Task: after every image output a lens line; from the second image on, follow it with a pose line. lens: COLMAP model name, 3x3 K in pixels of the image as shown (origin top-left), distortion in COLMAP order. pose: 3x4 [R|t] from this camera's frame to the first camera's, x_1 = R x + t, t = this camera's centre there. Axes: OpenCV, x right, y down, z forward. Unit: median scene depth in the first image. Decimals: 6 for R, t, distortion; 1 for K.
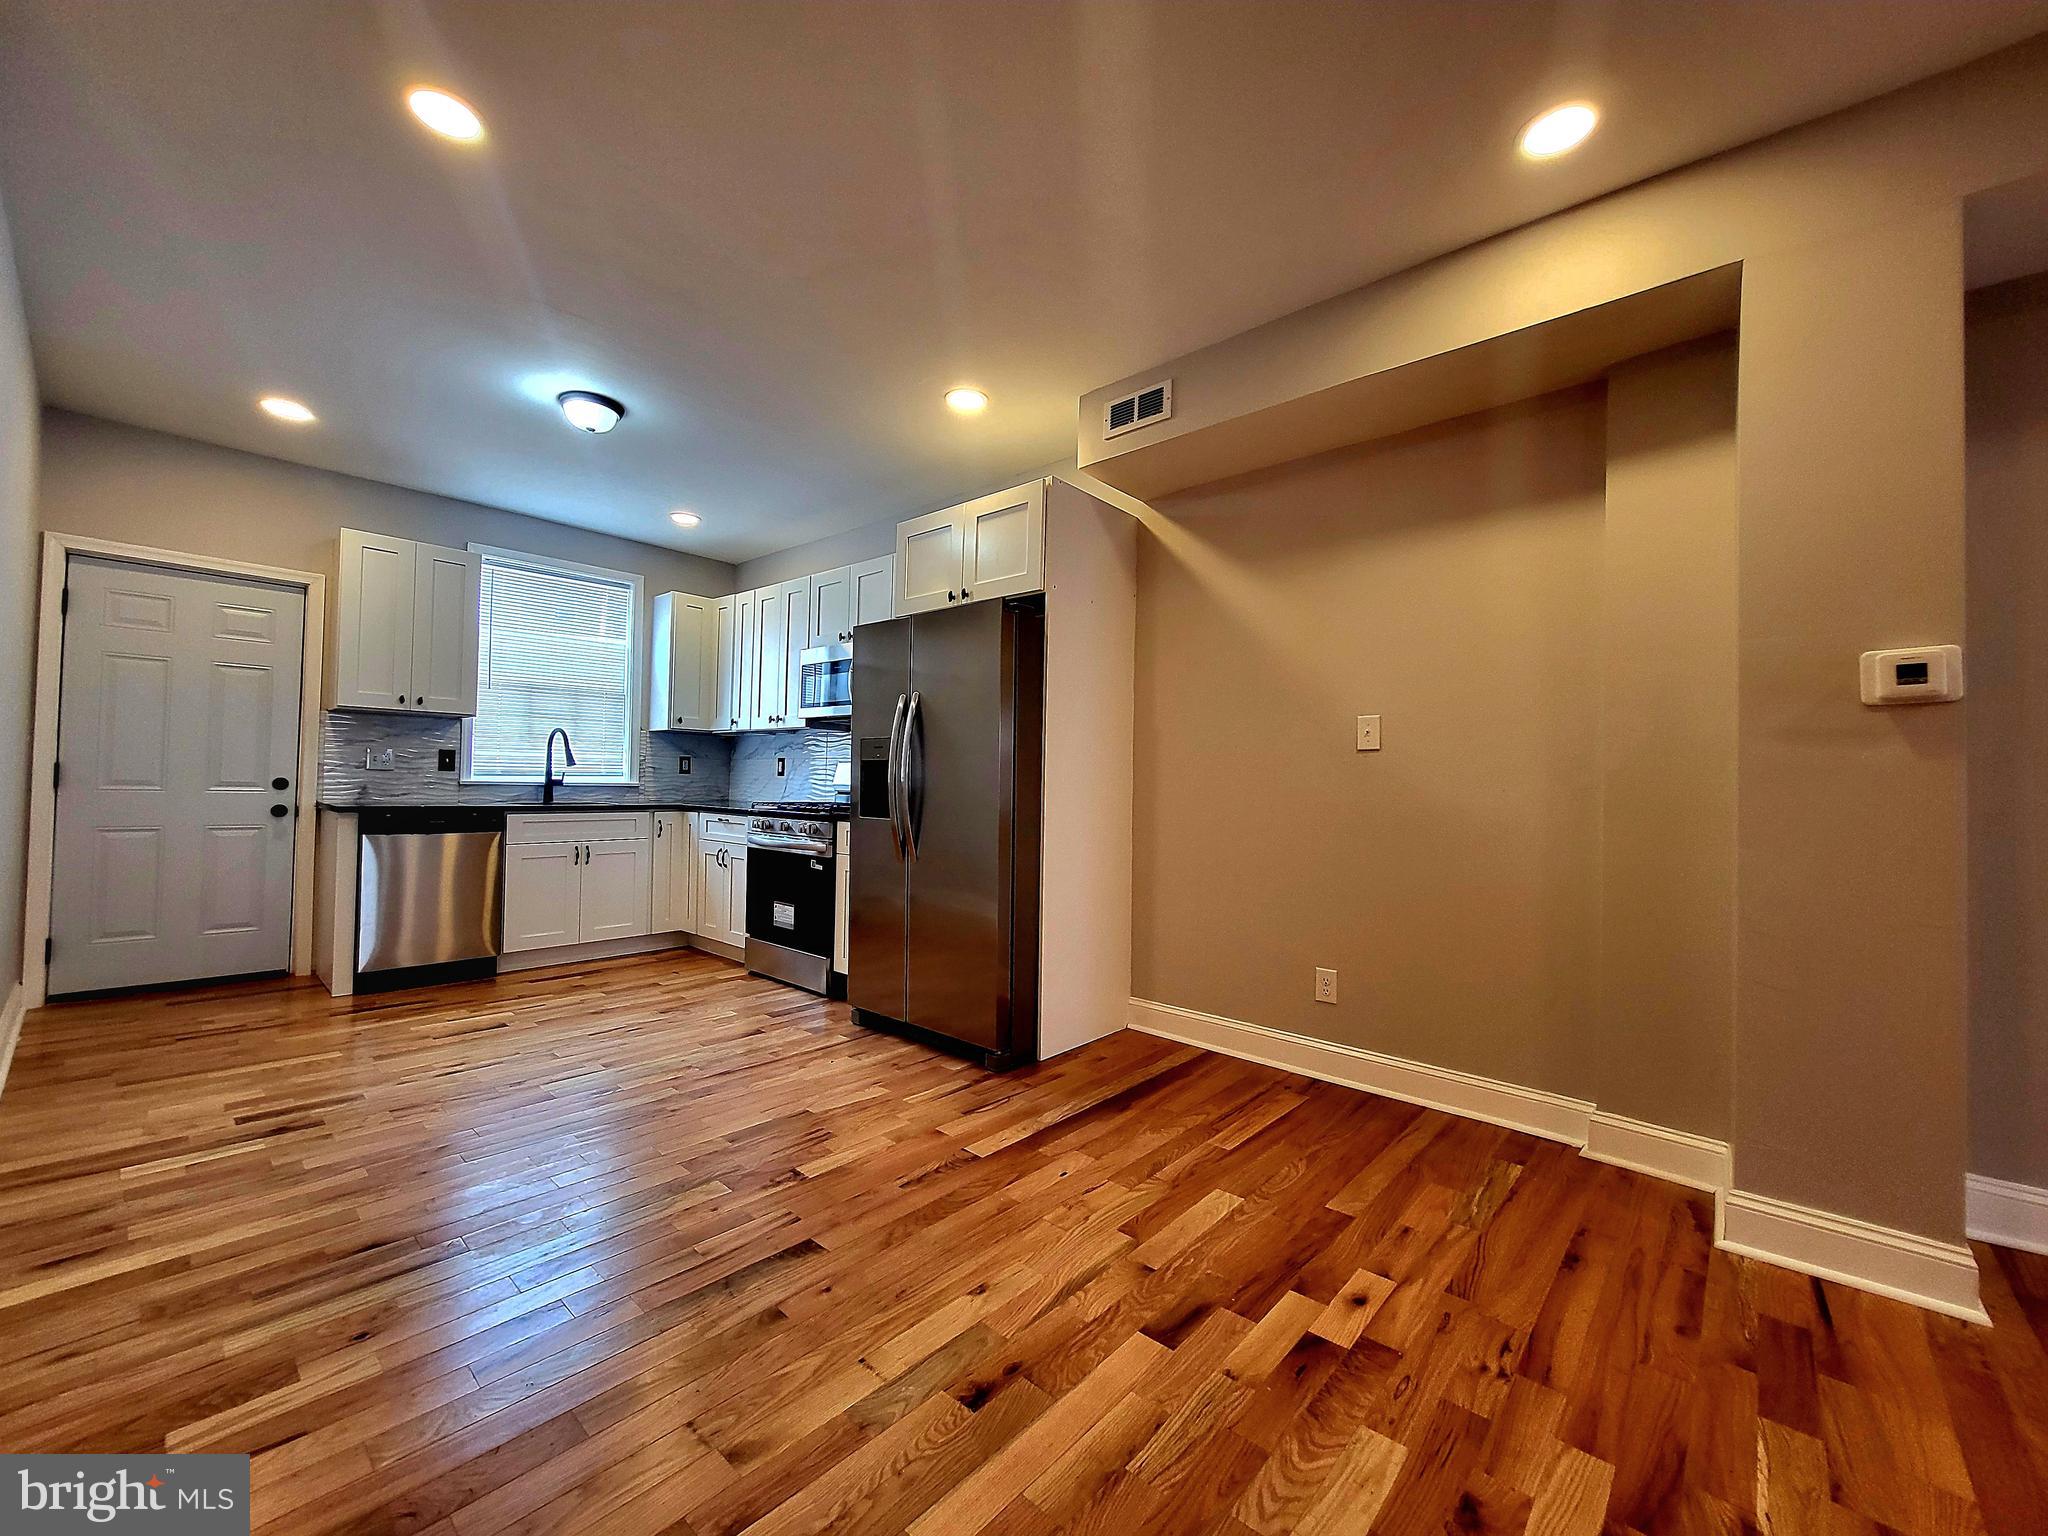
lens RADIAL K [[810.0, 0, 1028.3], [0, 810.0, 771.4], [0, 0, 1]] dist [0.000048, -0.000386]
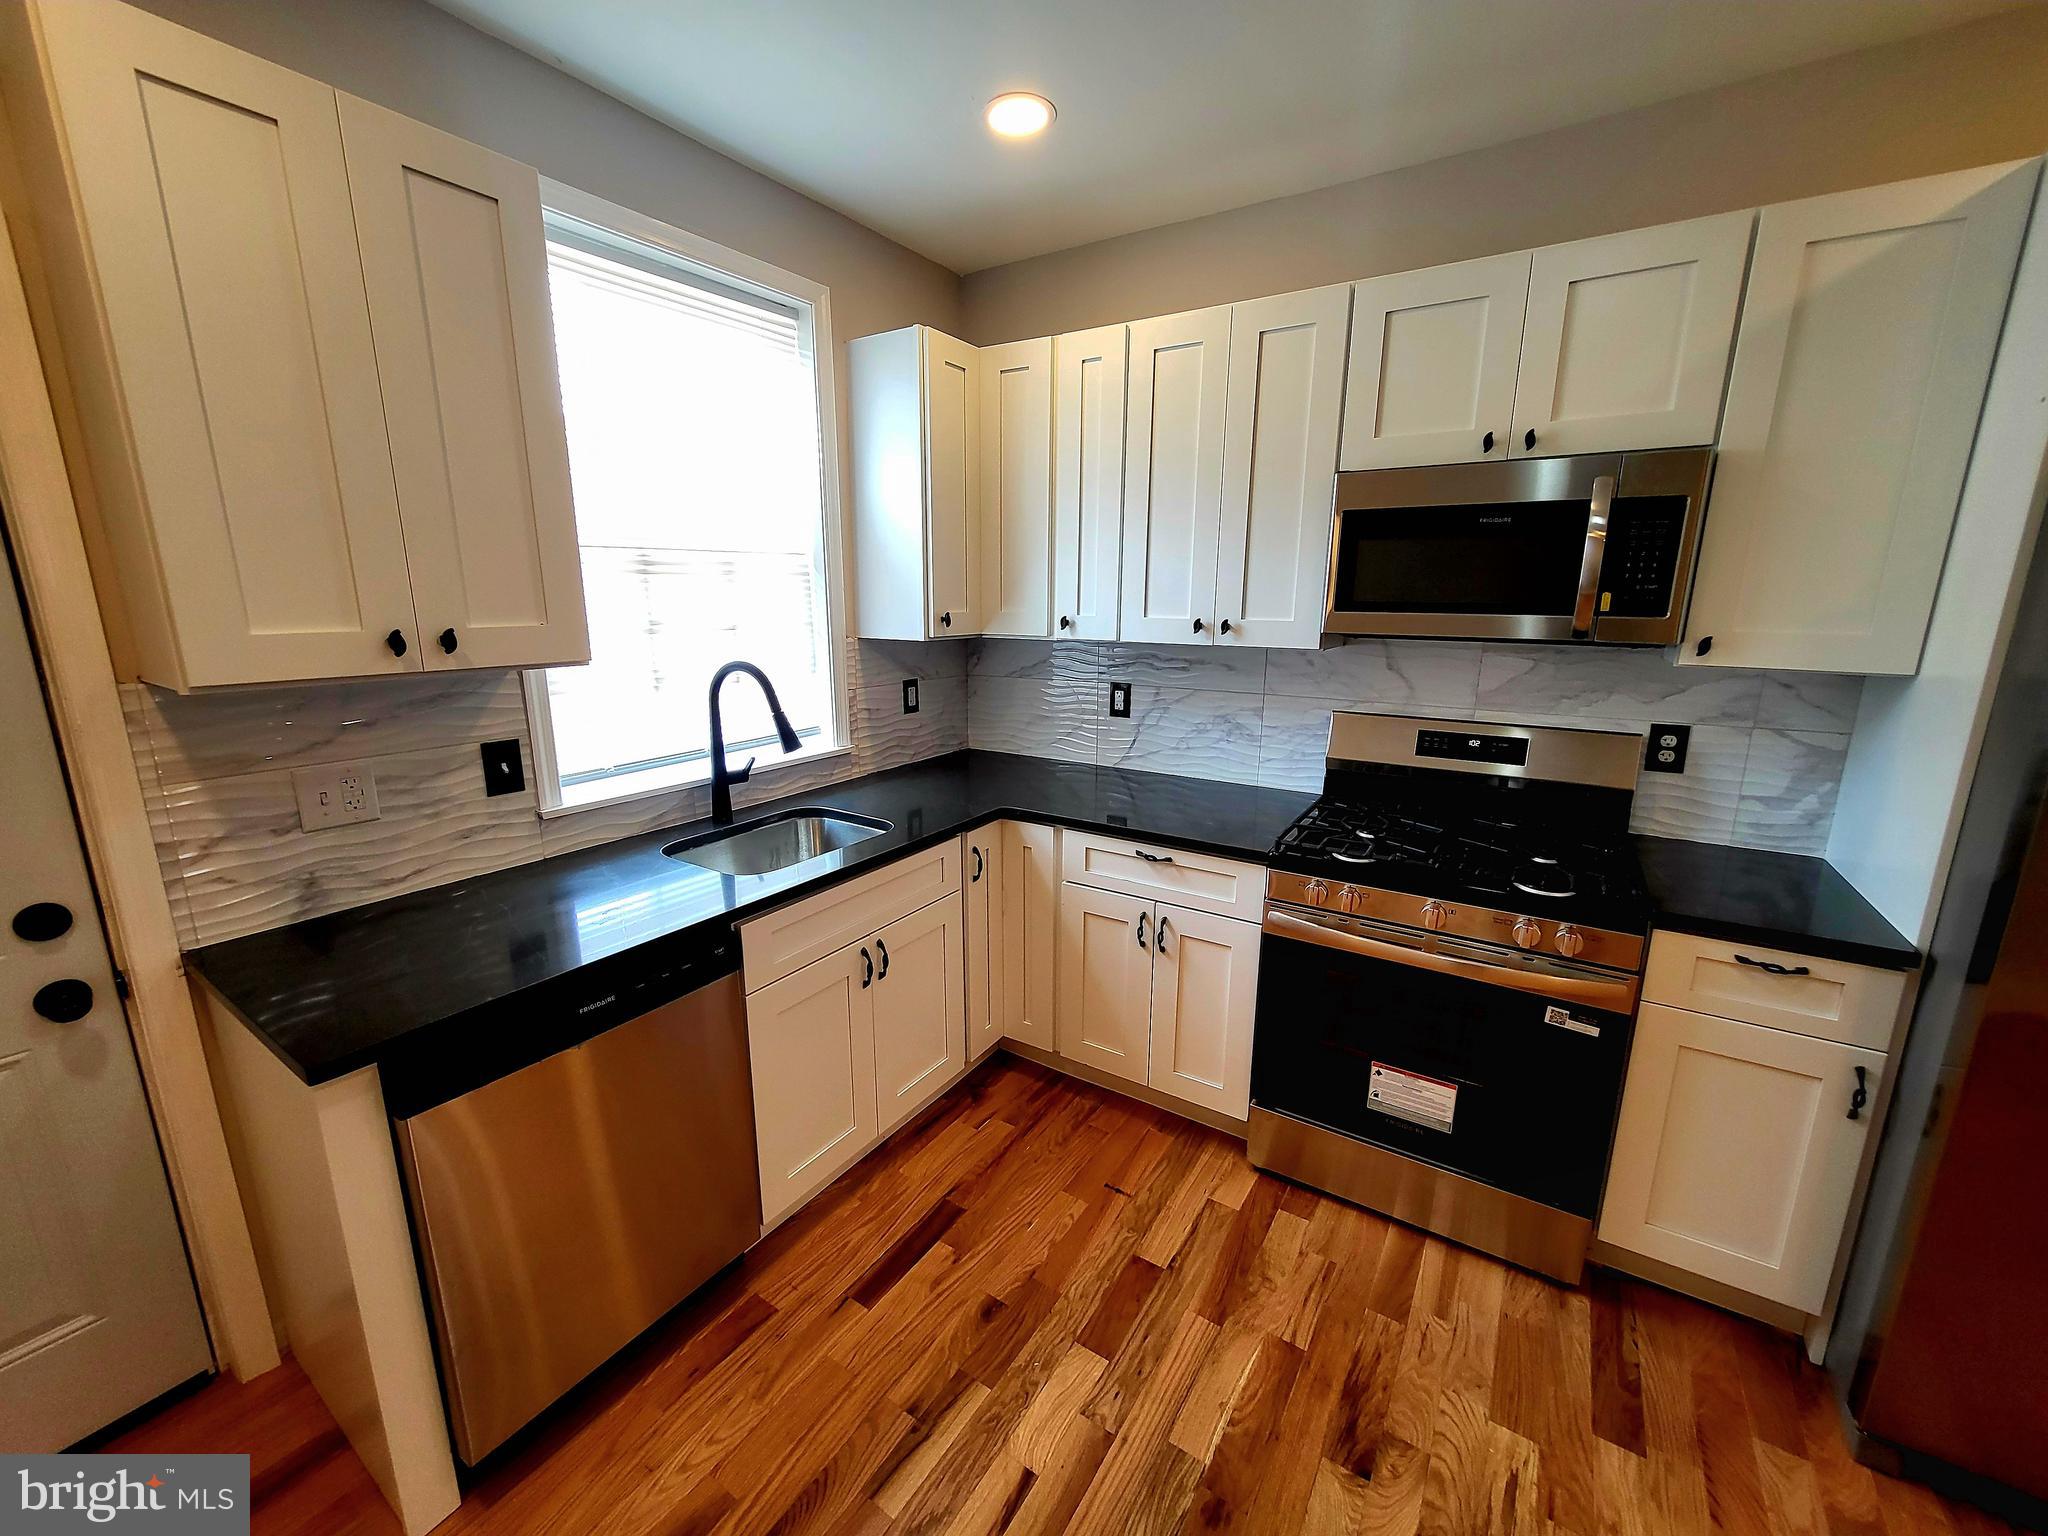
lens RADIAL K [[810.0, 0, 1028.3], [0, 810.0, 771.4], [0, 0, 1]] dist [0.000048, -0.000386]
pose [[0.988878, -0.050579, 0.139867, -0.569691], [0.016336, 0.971647, 0.235871, -0.111110], [-0.147832, -0.230963, 0.961666, 0.637197]]
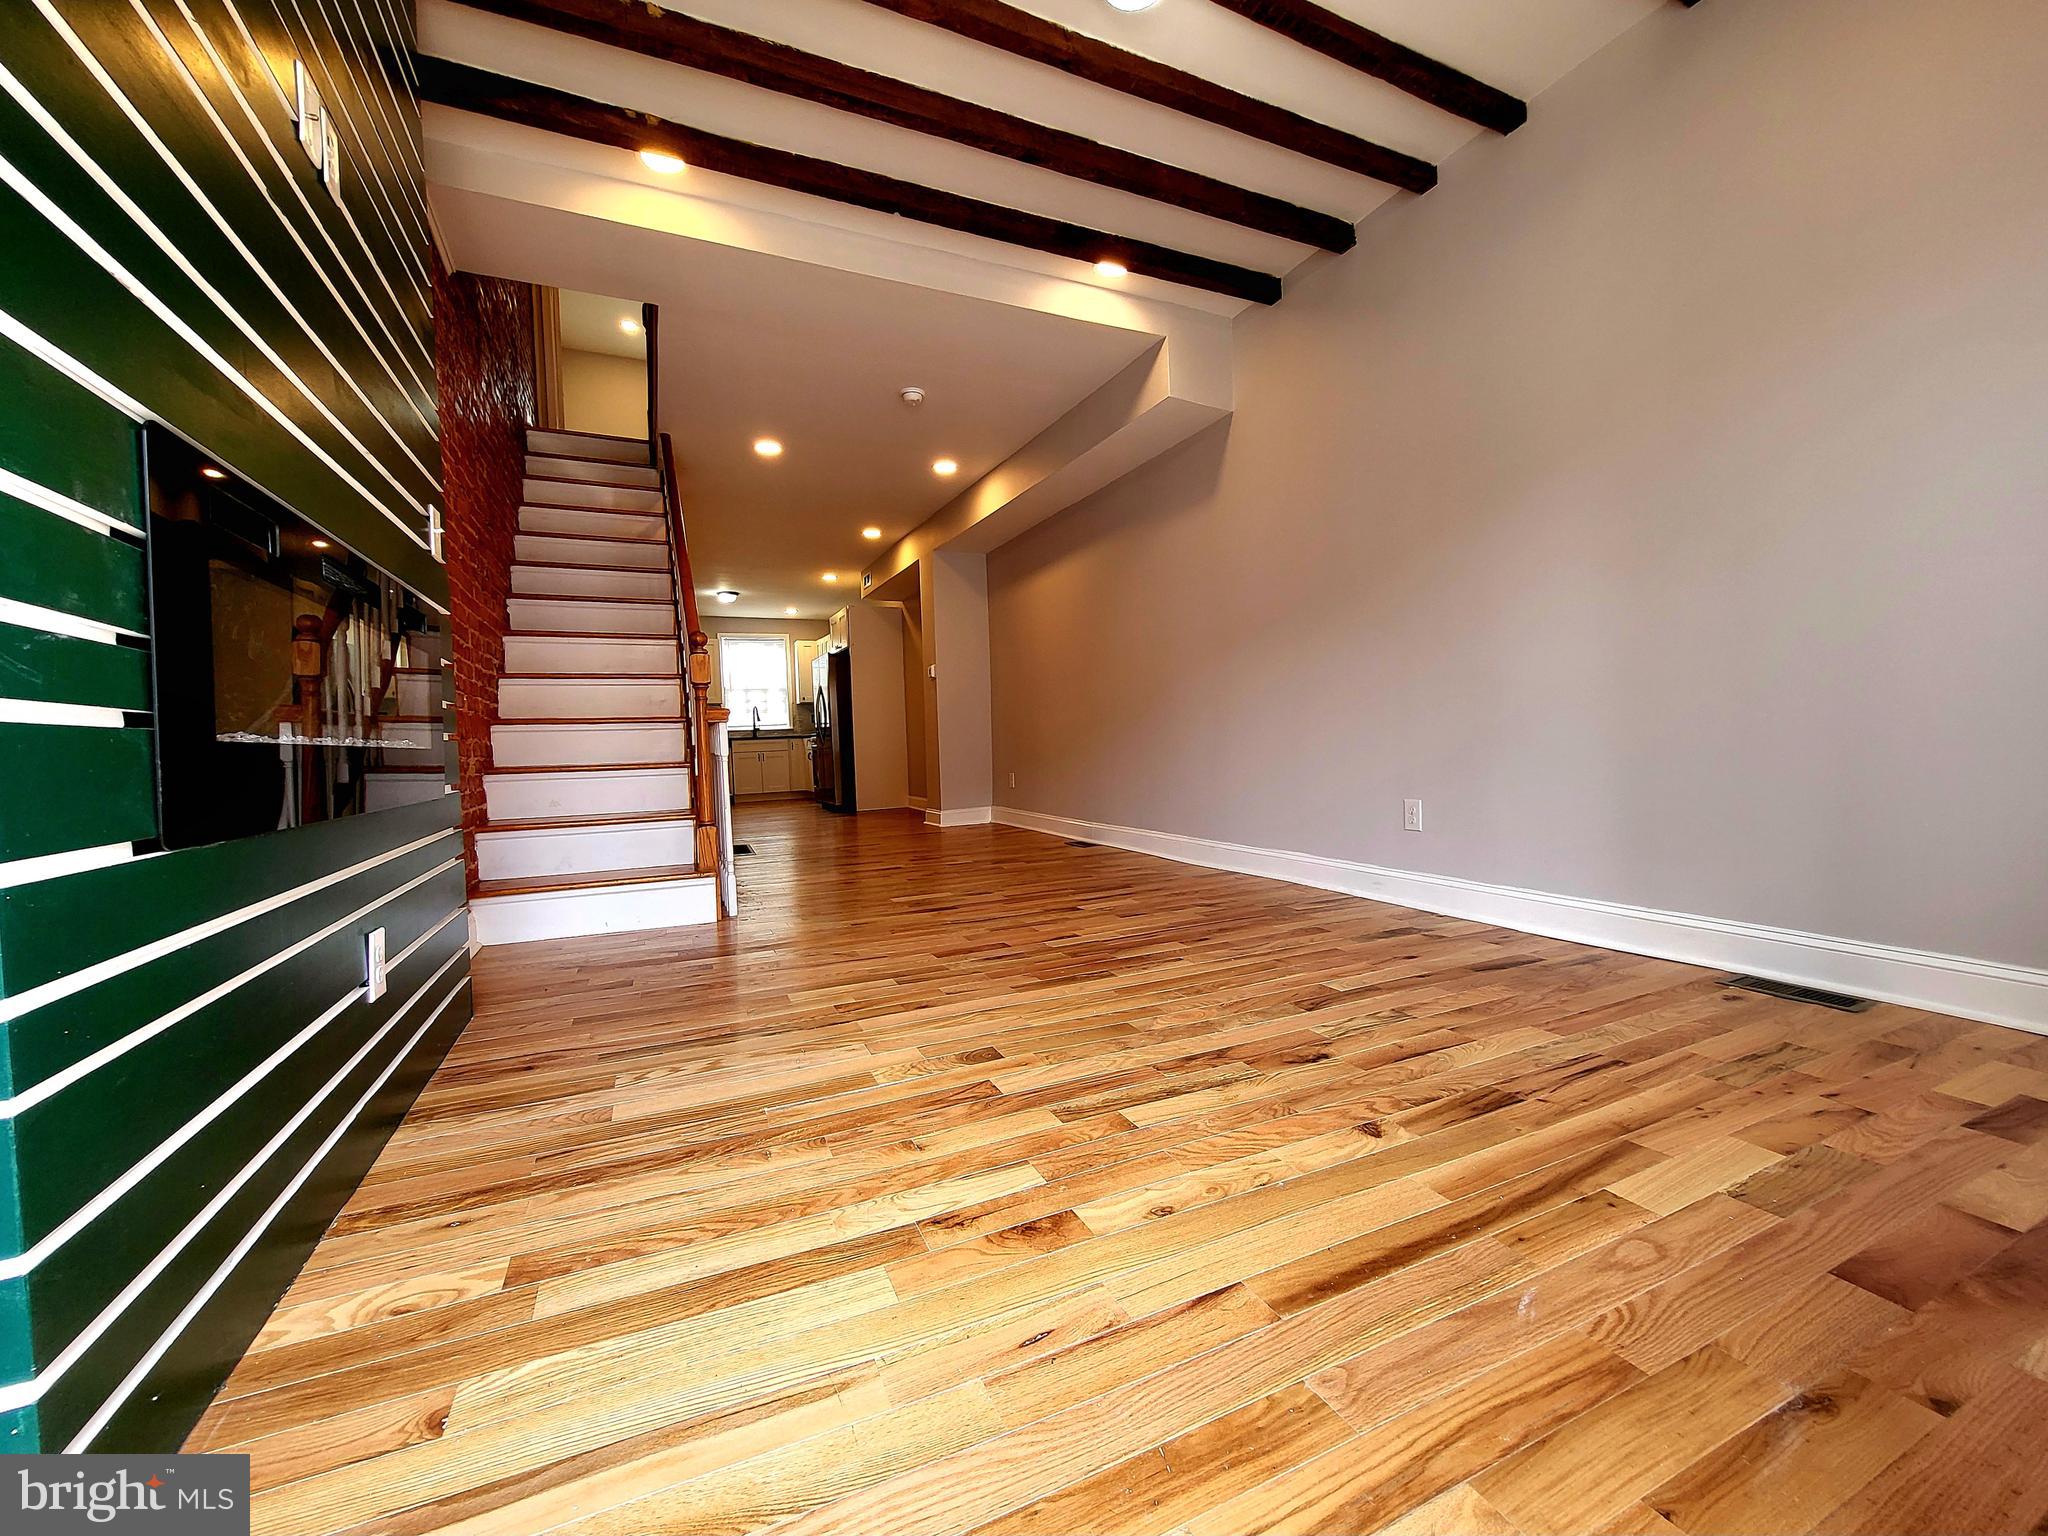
lens RADIAL K [[810.0, 0, 1028.3], [0, 810.0, 771.4], [0, 0, 1]] dist [0.000048, -0.000386]
pose [[0.914049, -0.036133, -0.403990, 1.329681], [0.055738, 0.997764, 0.036870, 0.114733], [0.401755, -0.056219, 0.914020, -1.053609]]
